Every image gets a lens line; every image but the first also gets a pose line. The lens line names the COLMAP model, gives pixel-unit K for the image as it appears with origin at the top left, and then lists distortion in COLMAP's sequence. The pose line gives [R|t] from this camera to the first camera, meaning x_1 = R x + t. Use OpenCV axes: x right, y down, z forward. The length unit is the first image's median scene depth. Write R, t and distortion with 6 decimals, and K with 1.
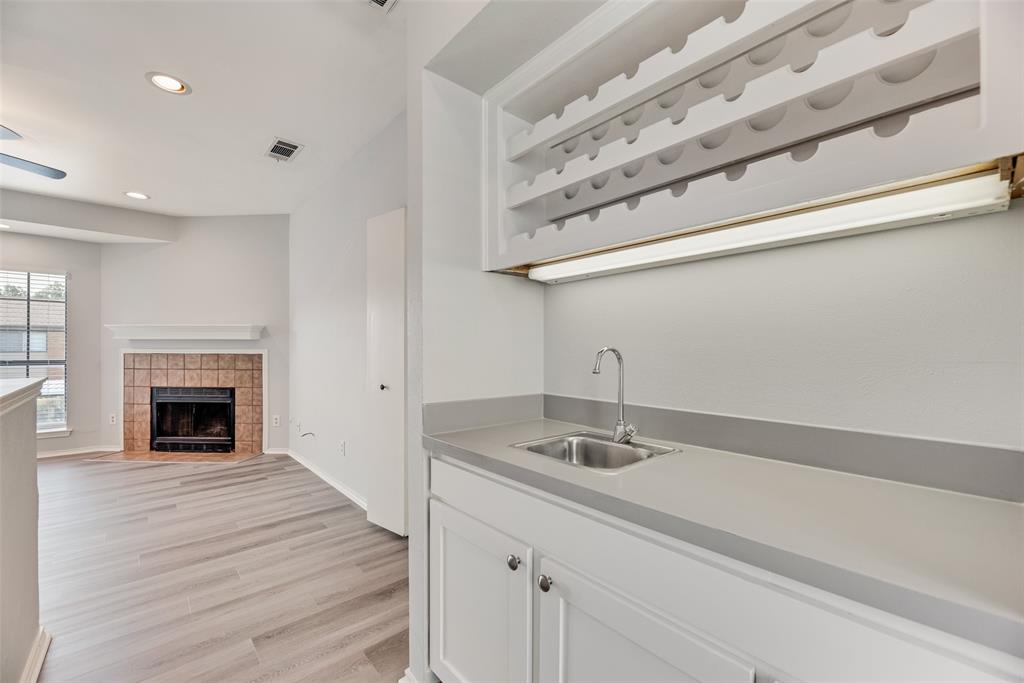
lens RADIAL K [[417.5, 0, 511.5], [0, 417.5, 352.2], [0, 0, 1]] dist [-0.000858, -0.000122]
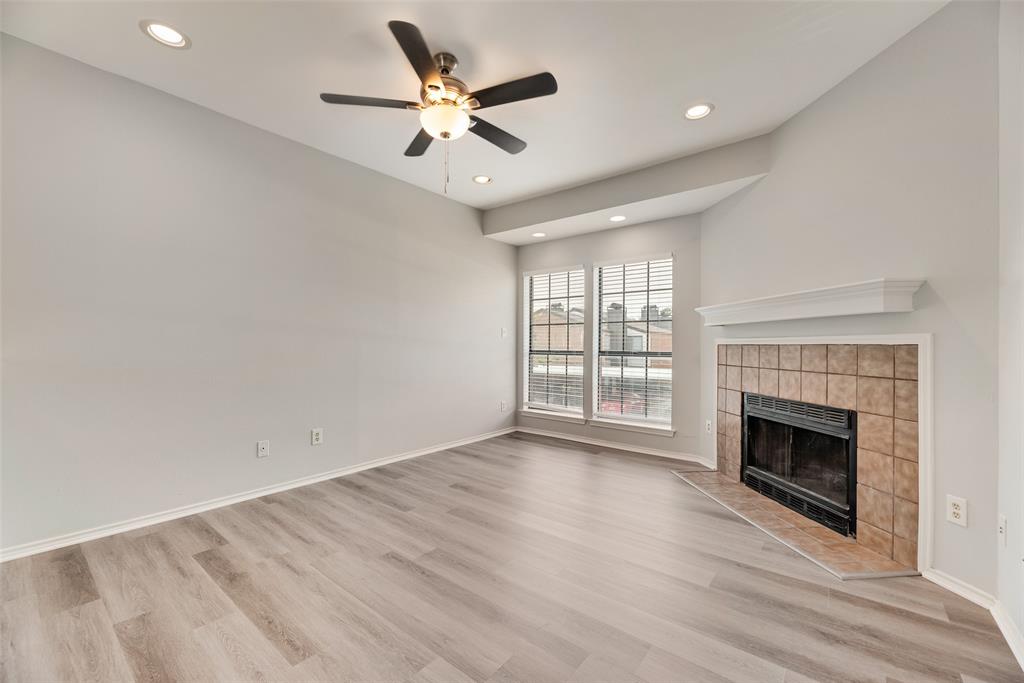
lens RADIAL K [[417.5, 0, 510.2], [0, 417.5, 346.1], [0, 0, 1]] dist [-0.000858, -0.000122]
pose [[0.161438, 0.000223, -0.986883, -0.233717], [-0.004699, 0.999989, -0.000543, 0.008135], [0.986872, 0.004725, 0.161438, 0.505189]]
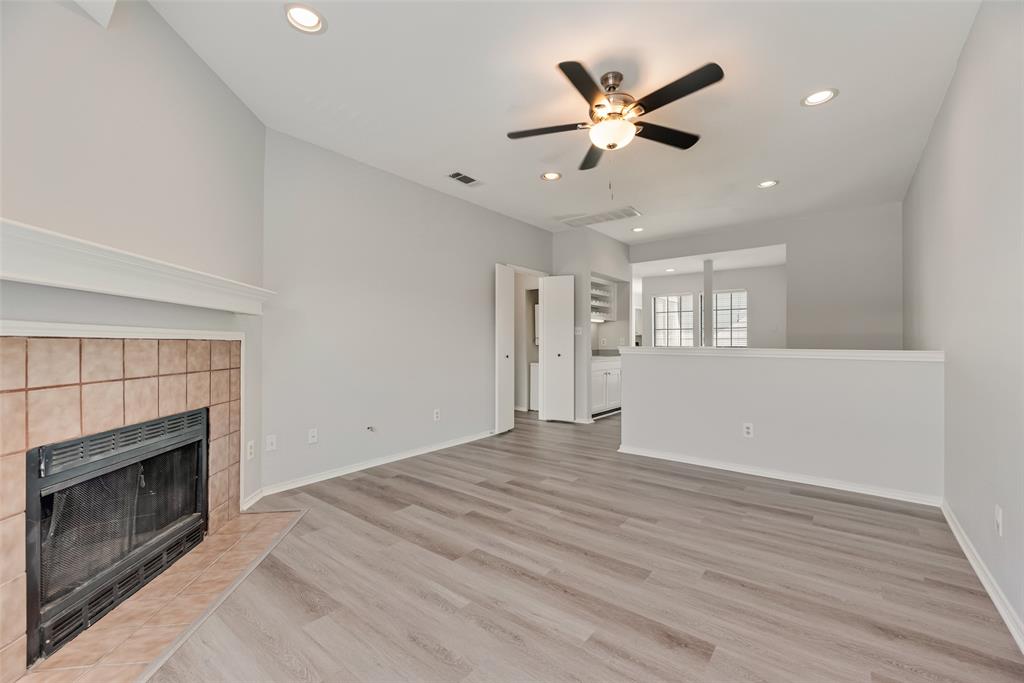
lens RADIAL K [[417.5, 0, 514.1], [0, 417.5, 342.9], [0, 0, 1]] dist [-0.000858, -0.000122]
pose [[-0.181680, 0.001231, 0.983357, -1.224917], [0.001869, 0.999998, -0.000906, 0.008926], [-0.983356, 0.001673, -0.181682, 0.727139]]
